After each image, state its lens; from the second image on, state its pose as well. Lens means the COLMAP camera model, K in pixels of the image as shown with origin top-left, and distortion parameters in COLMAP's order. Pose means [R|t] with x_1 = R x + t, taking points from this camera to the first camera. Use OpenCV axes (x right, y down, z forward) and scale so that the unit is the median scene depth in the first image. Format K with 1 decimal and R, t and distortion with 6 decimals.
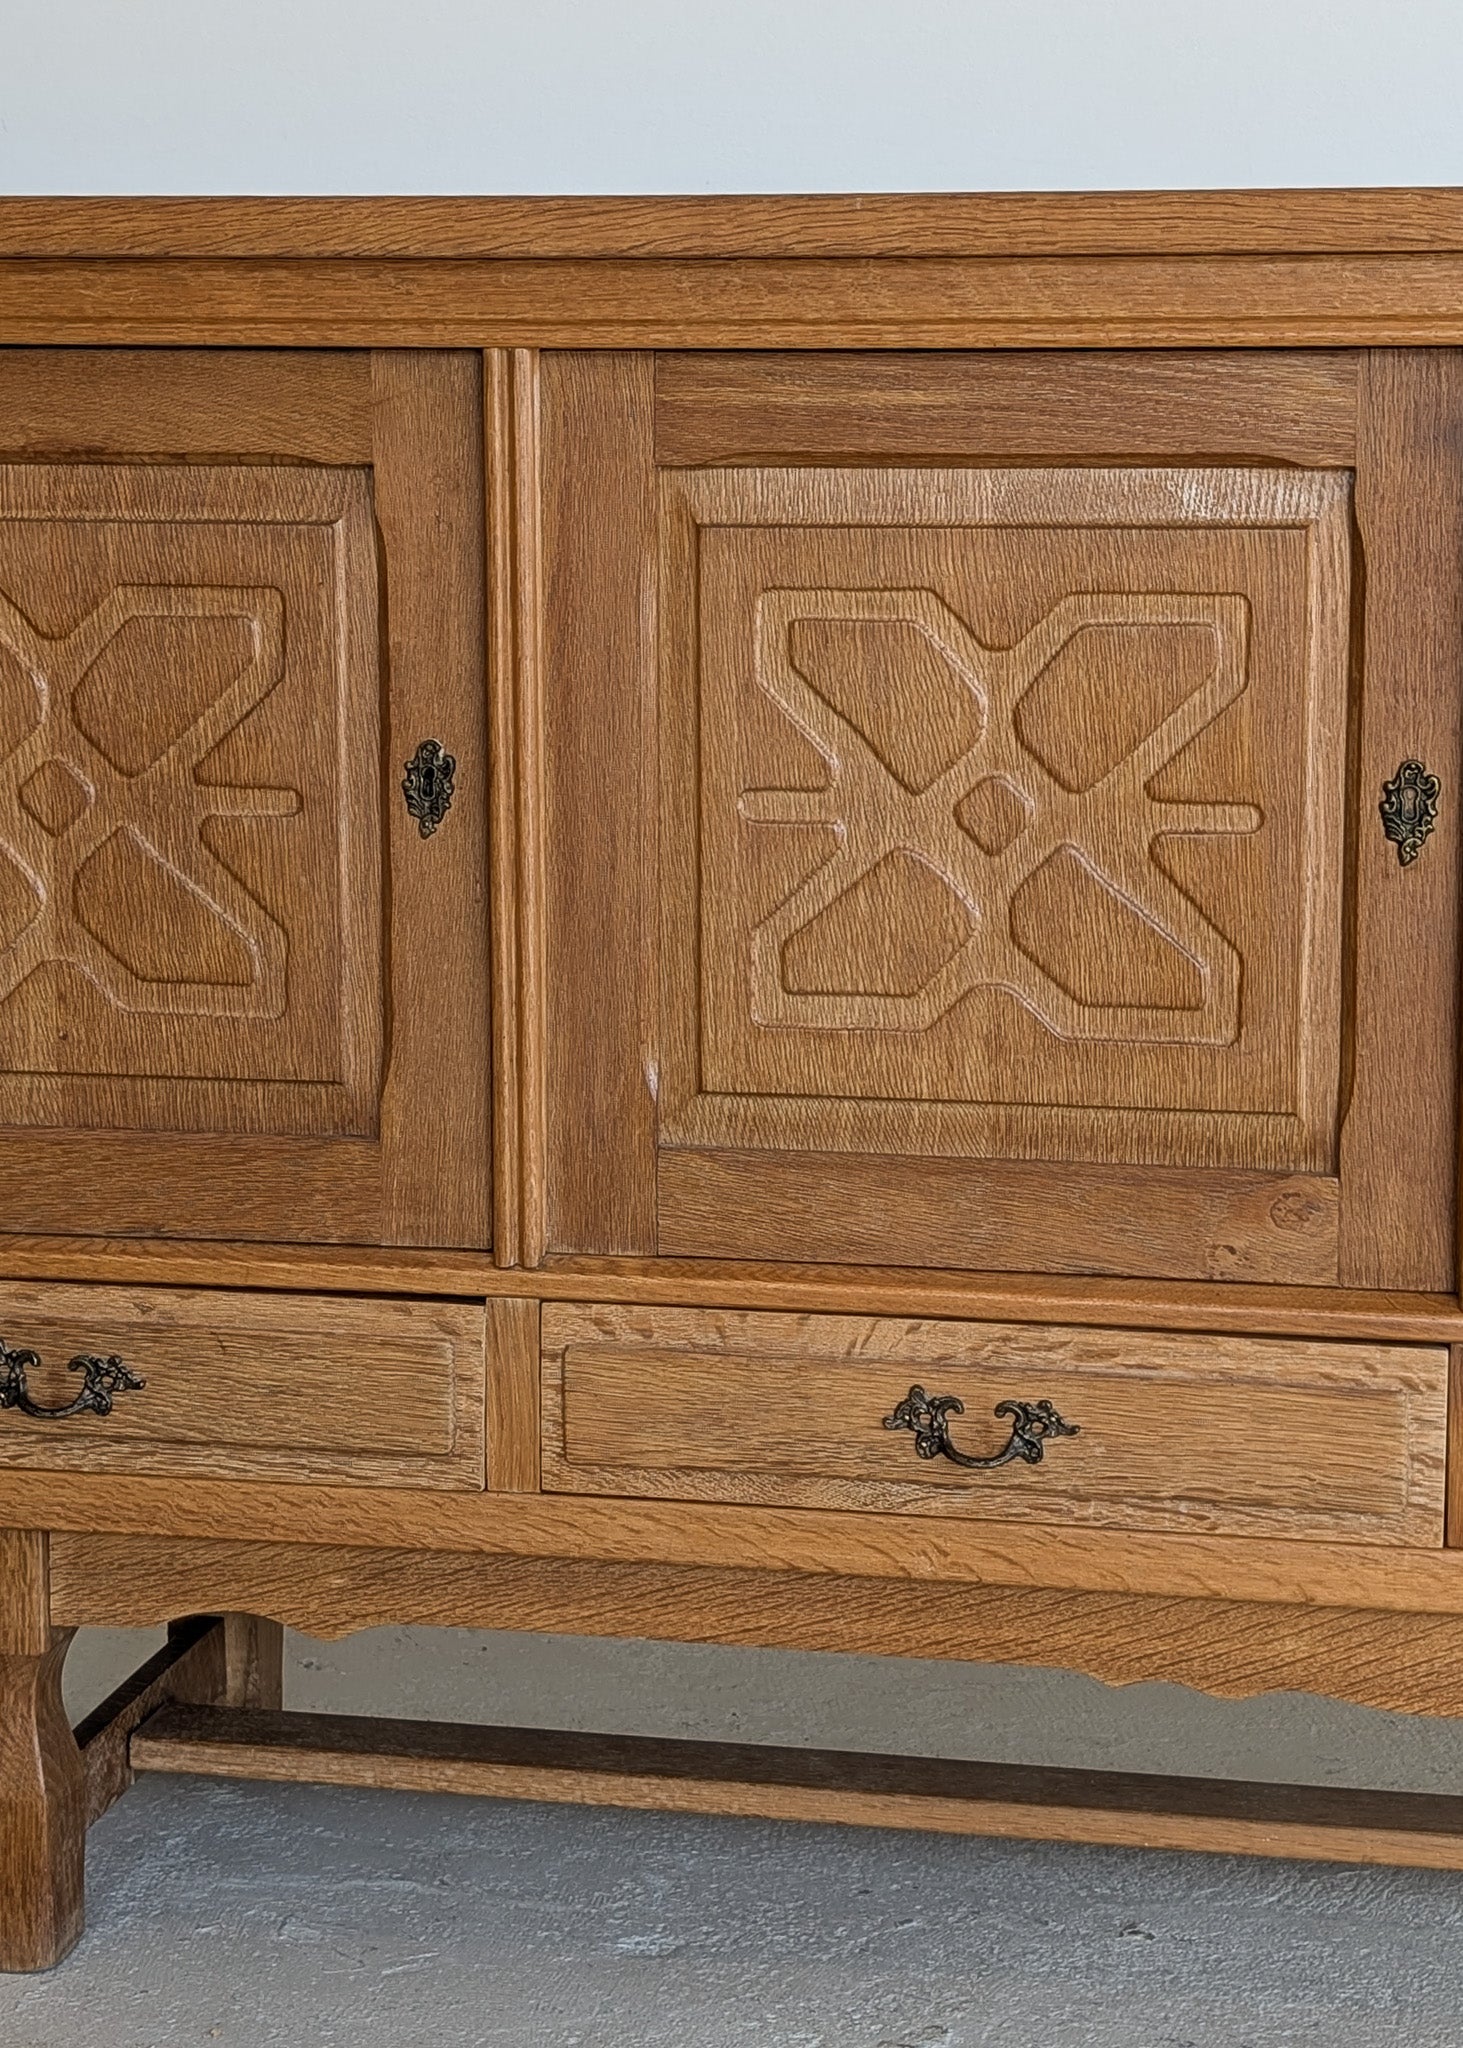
lens RADIAL K [[3673.3, 0, 732.8], [0, 3673.3, 898.4], [0, 0, 1]] dist [0.280127, -1.534083]
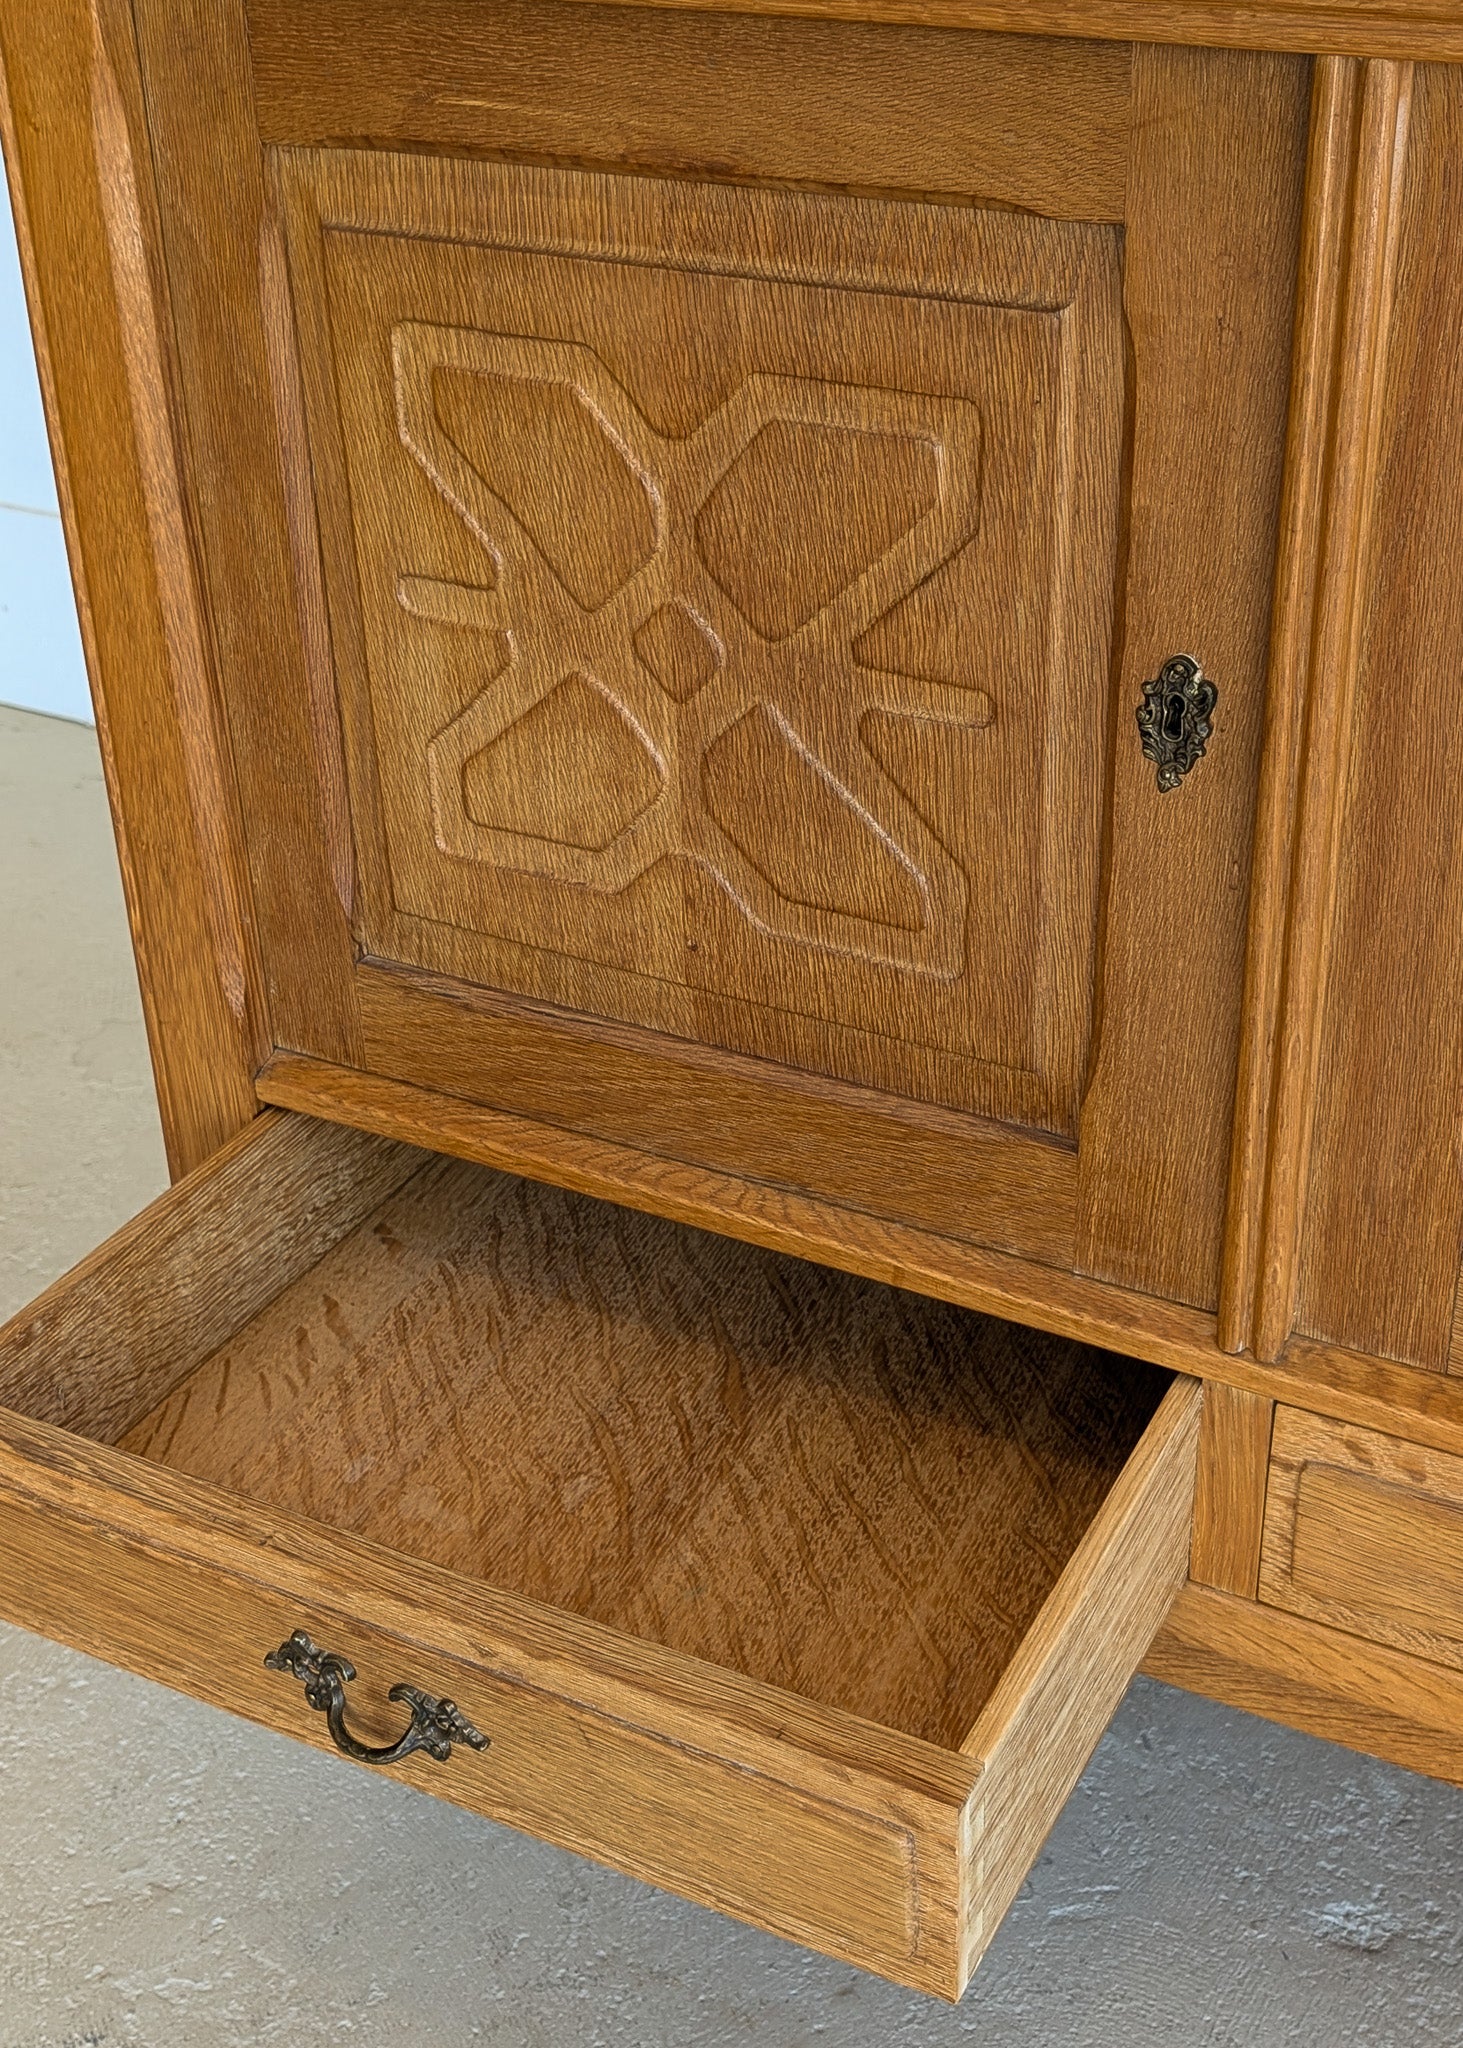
lens RADIAL K [[2560.3, 0, 735.2], [0, 2560.3, 1038.0], [0, 0, 1]] dist [0.181316, -0.706076]
pose [[0.947055, 0.136496, -0.290612, -0.014186], [-0.008970, 0.916028, 0.401013, -0.165461], [0.320946, -0.377175, 0.868754, 0.545896]]
